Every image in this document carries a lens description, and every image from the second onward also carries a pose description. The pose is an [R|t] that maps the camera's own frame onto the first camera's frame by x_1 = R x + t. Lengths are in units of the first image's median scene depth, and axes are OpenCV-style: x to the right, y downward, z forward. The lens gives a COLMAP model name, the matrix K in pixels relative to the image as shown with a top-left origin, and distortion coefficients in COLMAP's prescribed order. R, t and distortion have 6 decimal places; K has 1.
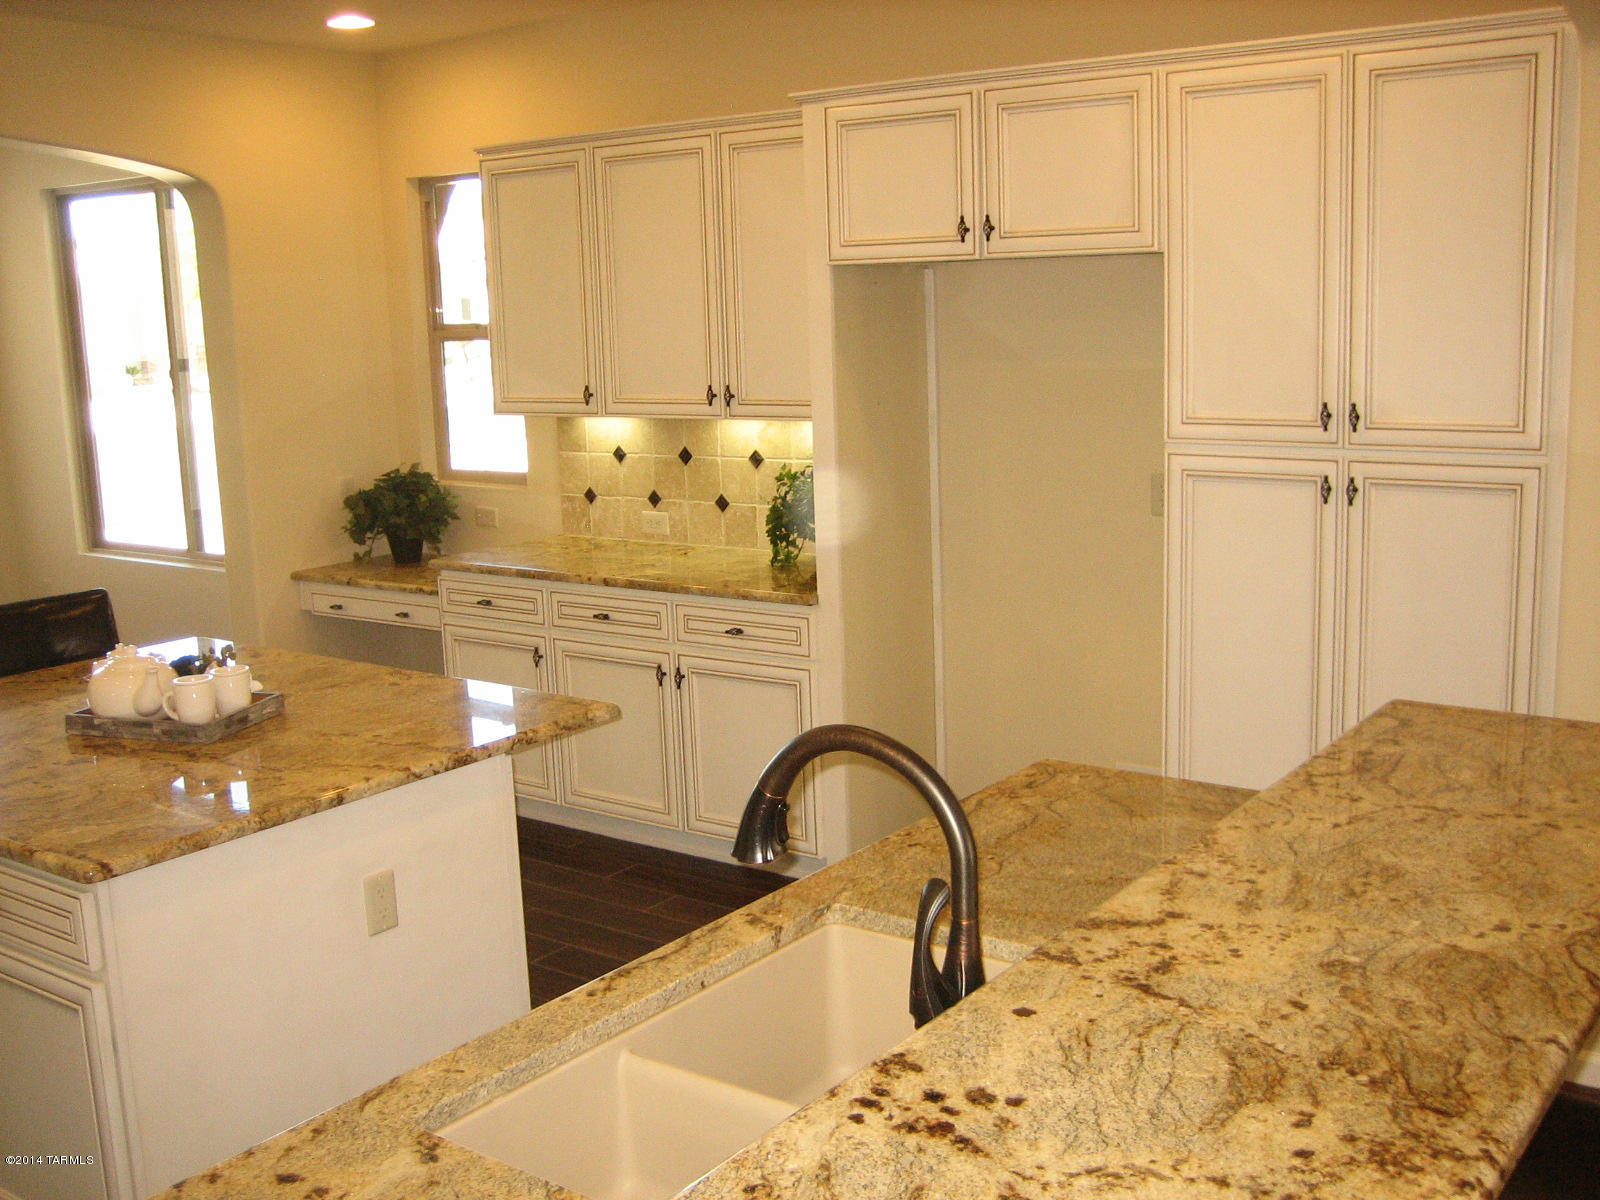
lens RADIAL K [[1675.0, 0, 811.4], [0, 1675.0, 585.0], [0, 0, 1]] dist [-0.083891, 0.000000]
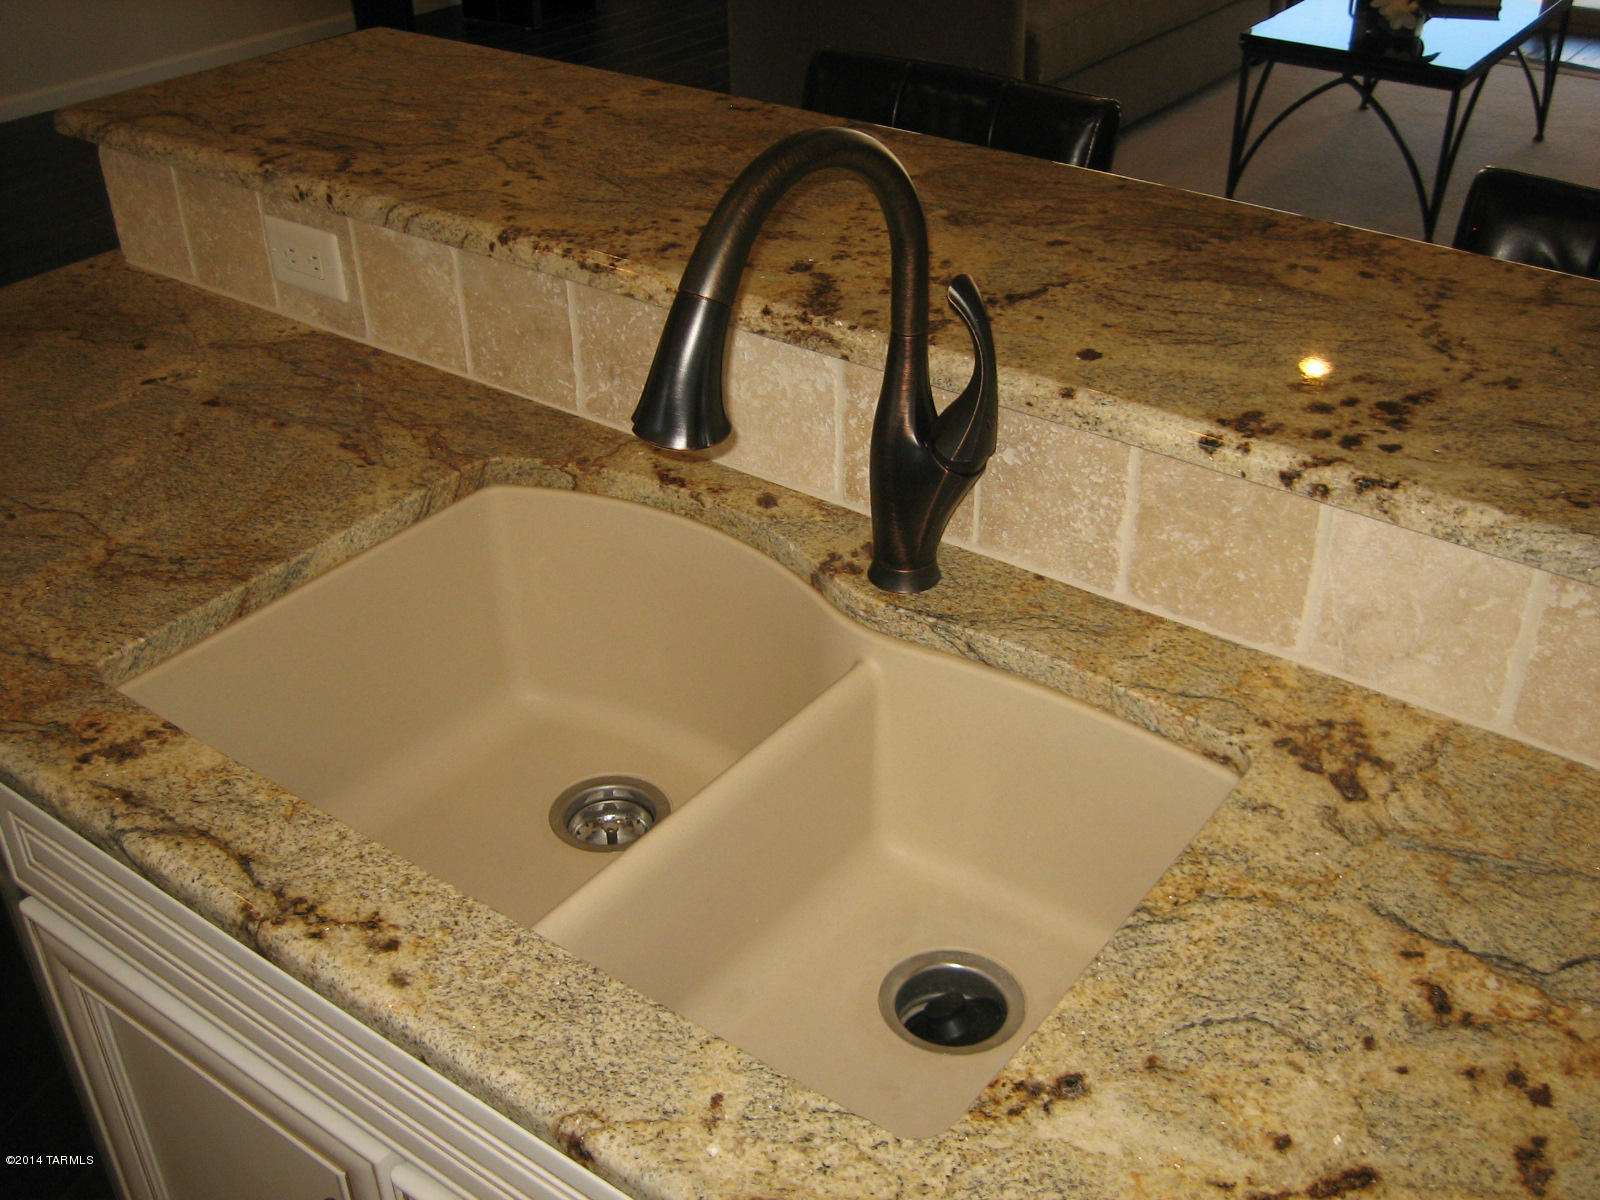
lens RADIAL K [[1675.0, 0, 794.7], [0, 1675.0, 600.0], [0, 0, 1]] dist [-0.083891, 0.000000]
pose [[0.007870, -0.504026, 0.863652, -0.482580], [0.176088, 0.850881, 0.494969, -0.061327], [-0.984343, 0.148184, 0.095449, 0.776840]]
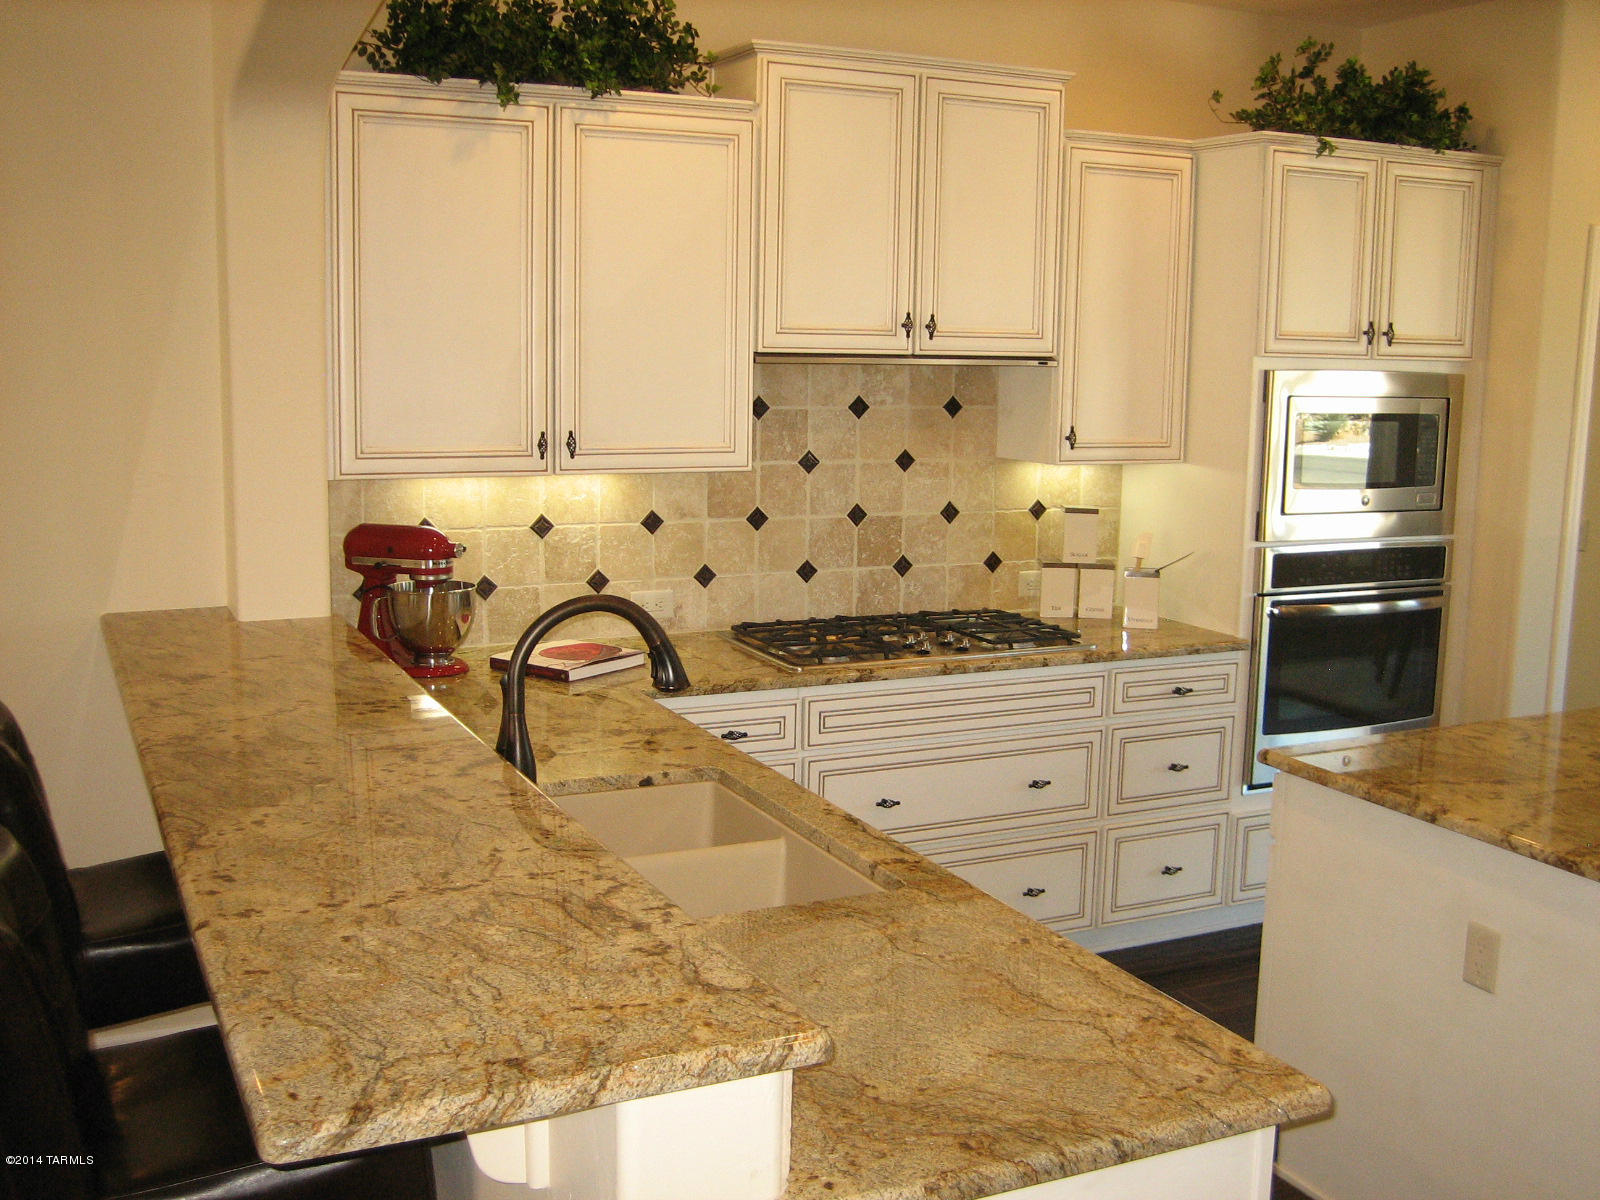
lens RADIAL K [[1675.0, 0, 809.0], [0, 1675.0, 608.9], [0, 0, 1]] dist [-0.083891, 0.000000]
pose [[-0.476737, 0.167000, -0.863037, 1.019054], [-0.148500, 0.952377, 0.266318, -0.278093], [0.866412, 0.255125, -0.429234, 1.475888]]
